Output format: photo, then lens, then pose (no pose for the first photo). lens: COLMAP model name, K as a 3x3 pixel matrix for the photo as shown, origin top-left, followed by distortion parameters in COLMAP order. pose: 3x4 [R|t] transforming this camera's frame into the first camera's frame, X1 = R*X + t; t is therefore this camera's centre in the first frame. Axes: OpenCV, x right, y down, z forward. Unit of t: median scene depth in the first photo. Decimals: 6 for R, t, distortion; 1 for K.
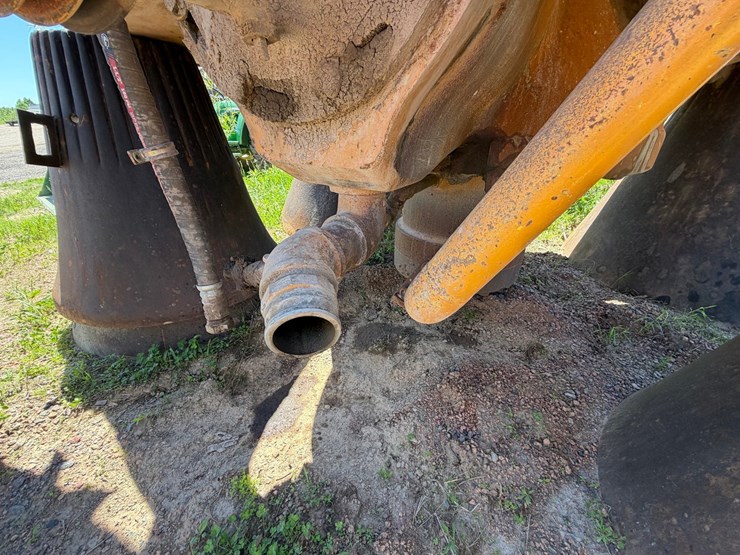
lens RADIAL K [[296.2, 0, 369.7], [0, 296.2, 277.1], [0, 0, 1]] dist [0.000079, 0.000648]
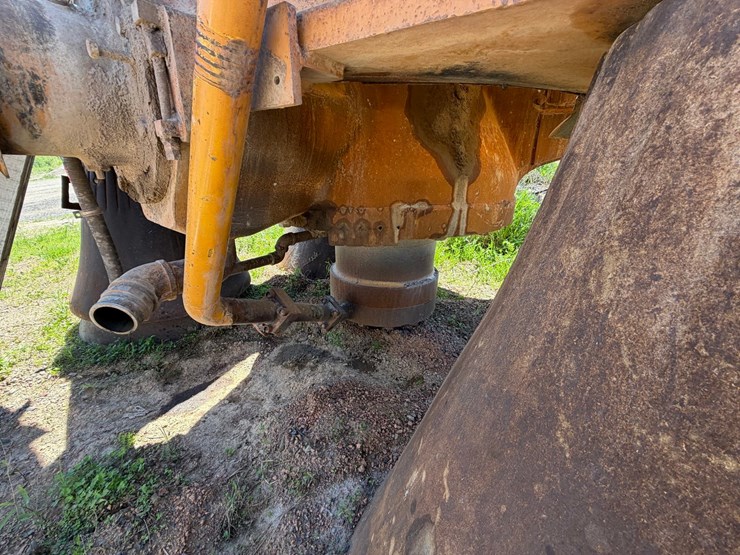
lens RADIAL K [[296.2, 0, 370.4], [0, 296.2, 277.1], [0, 0, 1]] dist [0.000079, 0.000648]
pose [[0.986404, 0.076349, -0.145525, 0.671727], [-0.094001, 0.988488, -0.118554, 0.005718], [0.134798, 0.130622, 0.982226, -0.250975]]
